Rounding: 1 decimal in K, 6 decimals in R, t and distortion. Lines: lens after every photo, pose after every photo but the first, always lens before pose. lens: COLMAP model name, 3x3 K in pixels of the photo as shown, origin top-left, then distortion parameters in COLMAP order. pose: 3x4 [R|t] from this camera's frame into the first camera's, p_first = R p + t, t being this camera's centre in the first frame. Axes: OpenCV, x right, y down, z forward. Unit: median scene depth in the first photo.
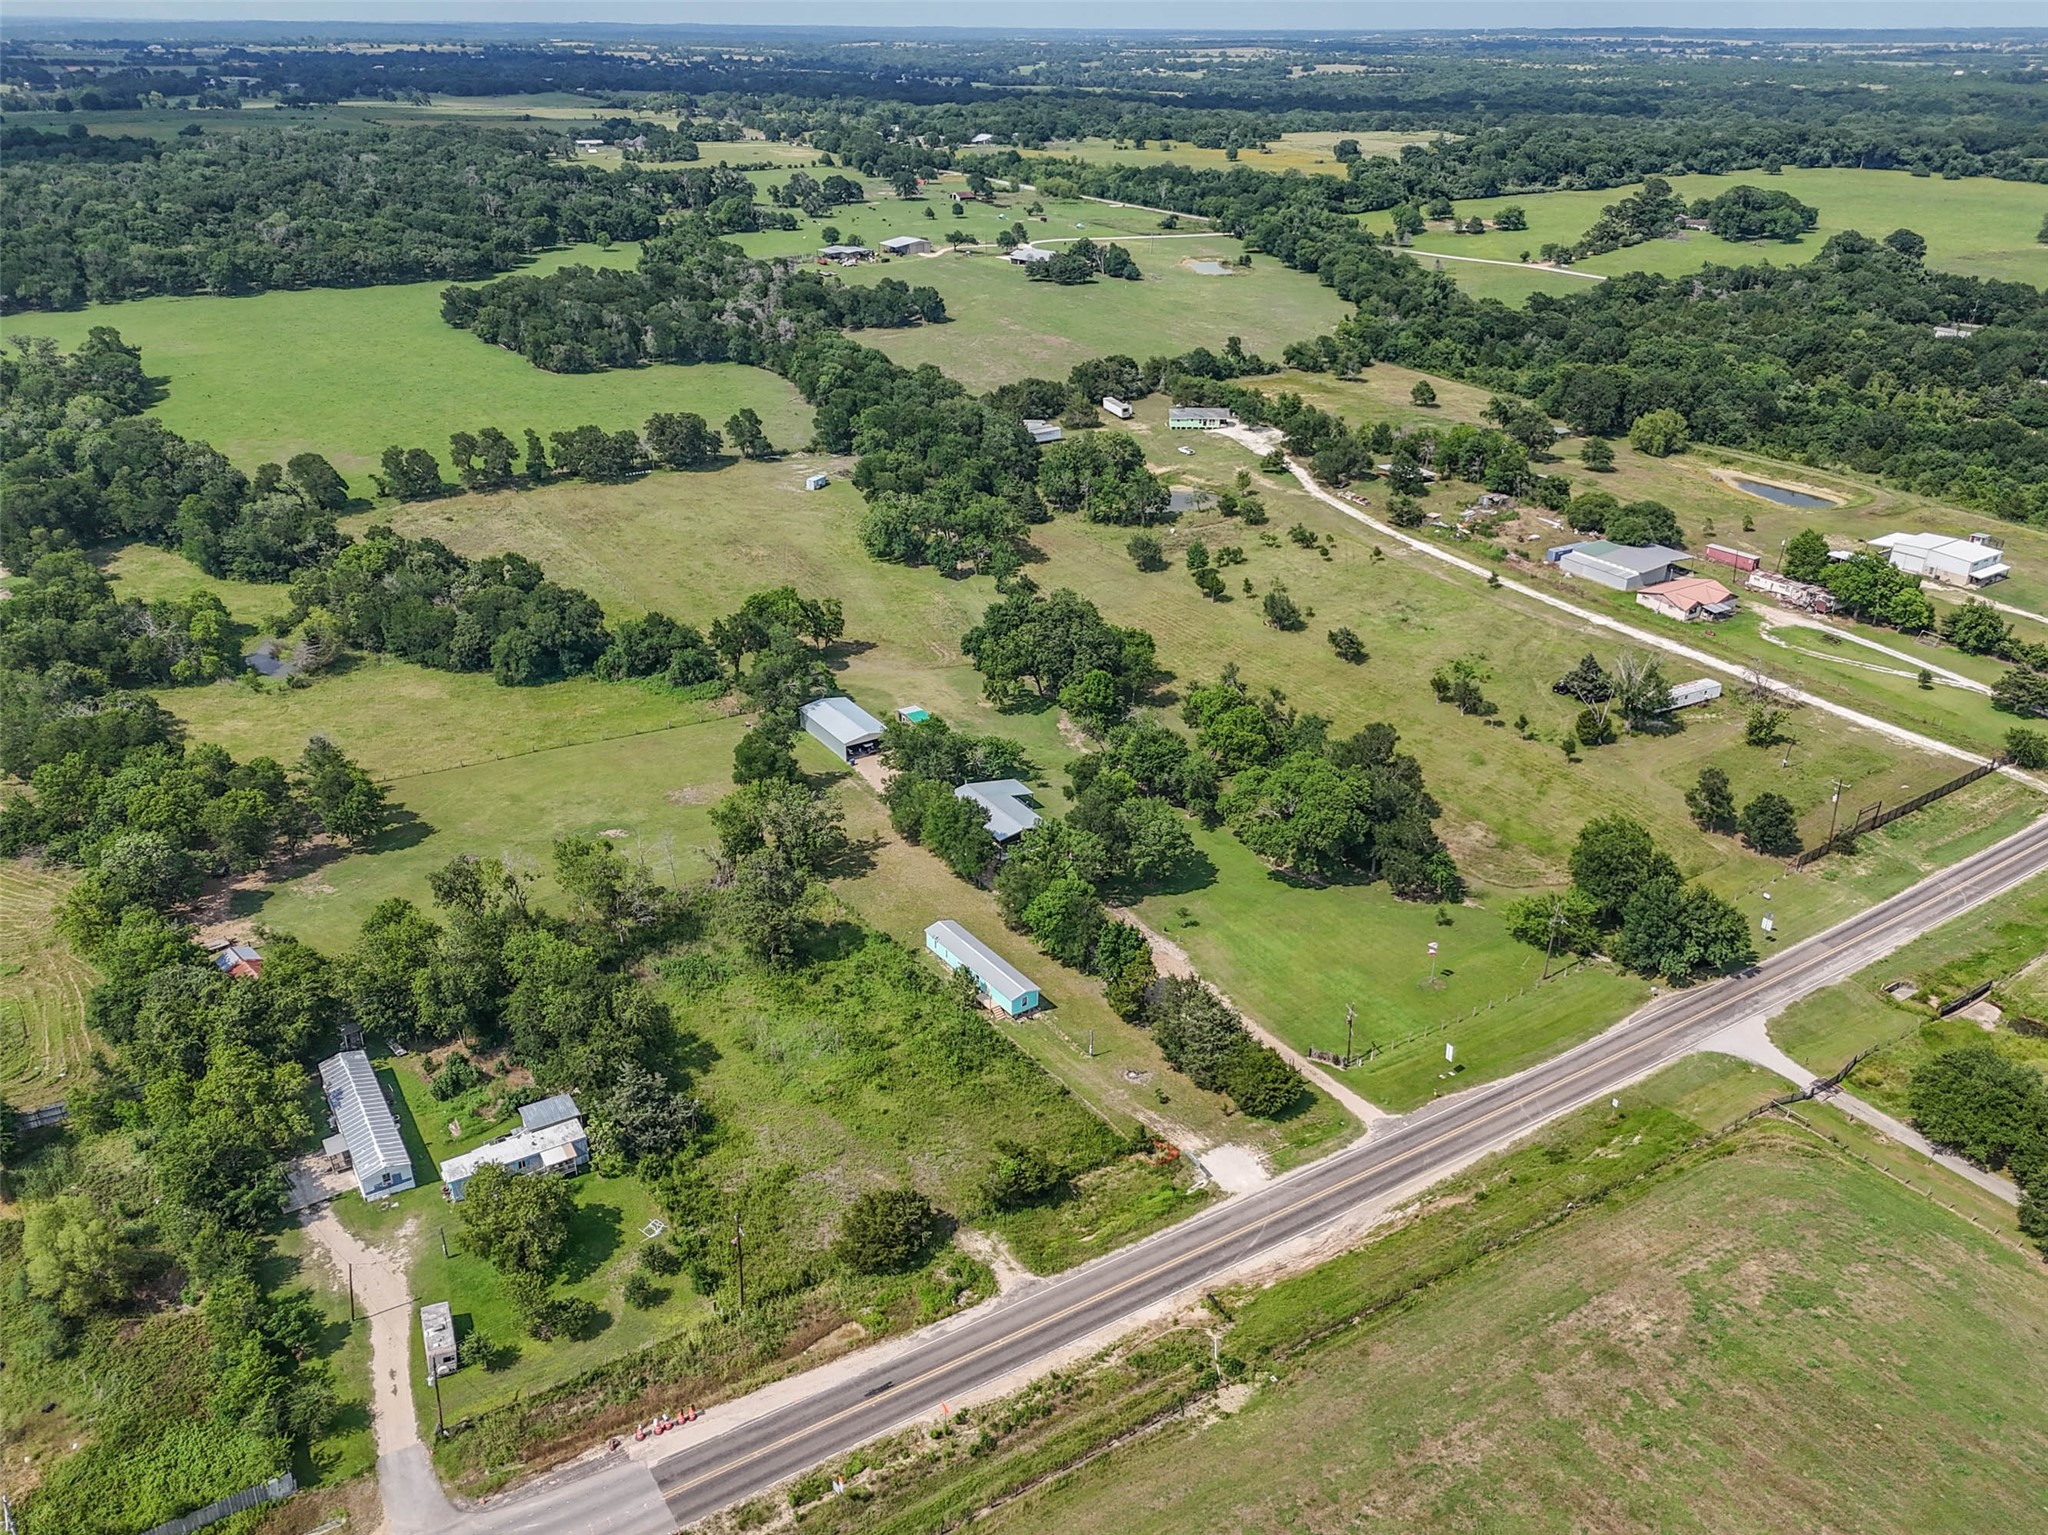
lens RADIAL K [[1514.7, 0, 1034.0], [0, 1514.7, 773.5], [0, 0, 1]] dist [0.061841, -0.050046]
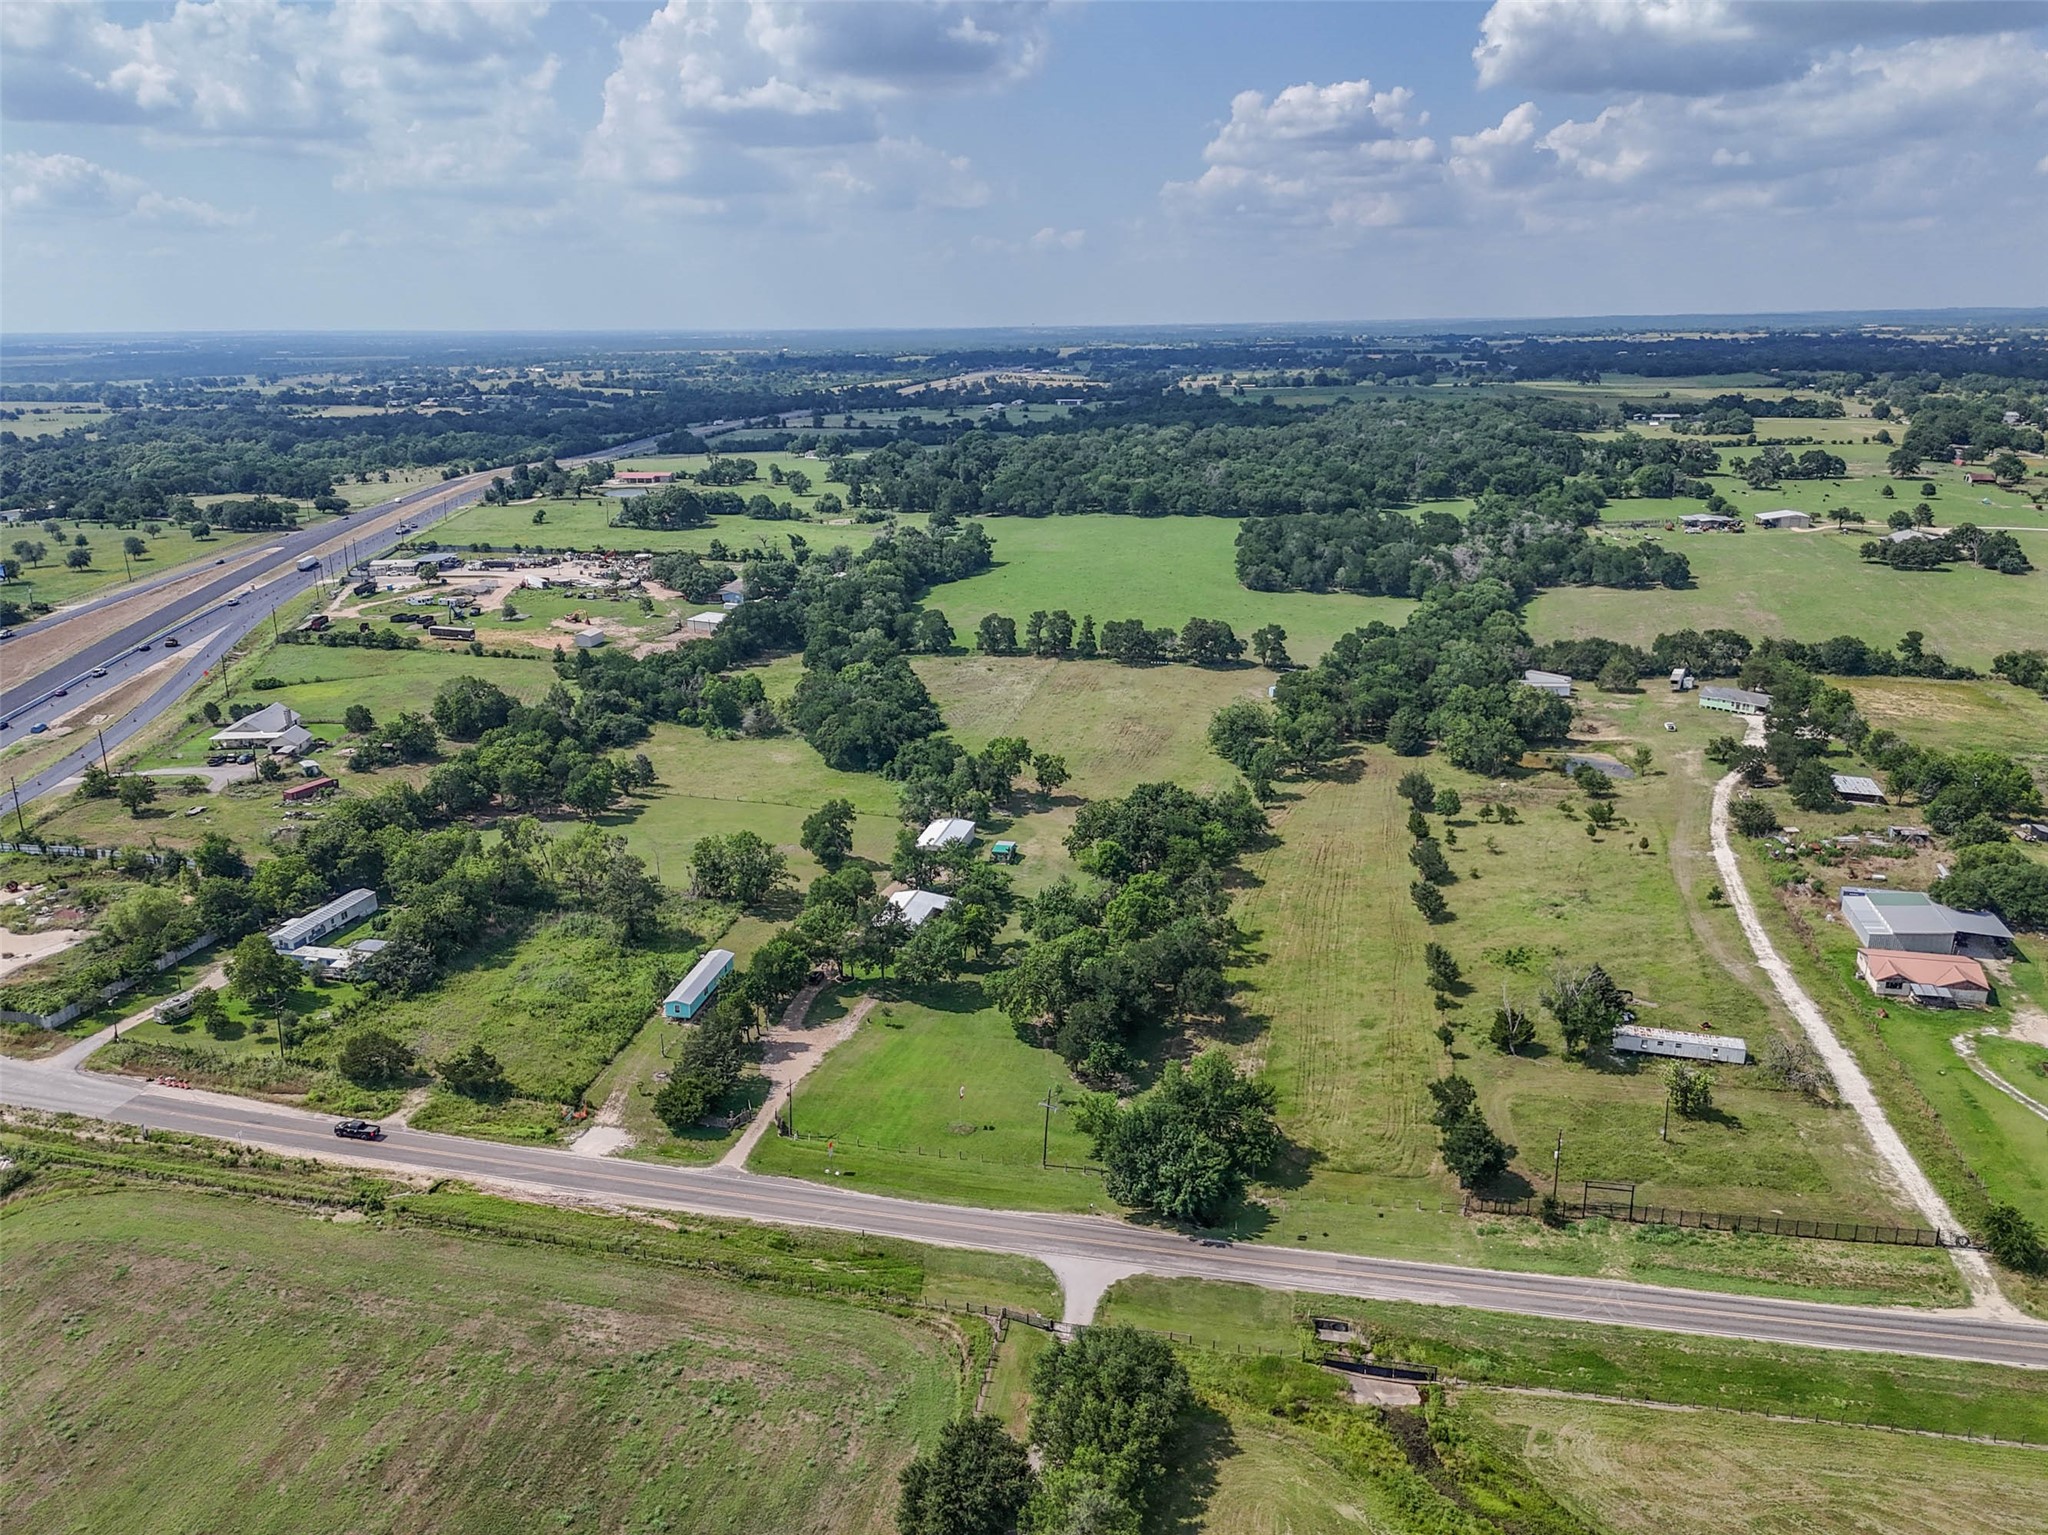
lens RADIAL K [[1514.7, 0, 1030.8], [0, 1514.7, 784.3], [0, 0, 1]] dist [0.061841, -0.050046]
pose [[0.703710, 0.195235, -0.683136, 0.631729], [-0.299987, 0.953241, -0.036593, -0.043390], [0.644049, 0.230683, 0.729374, 0.130270]]
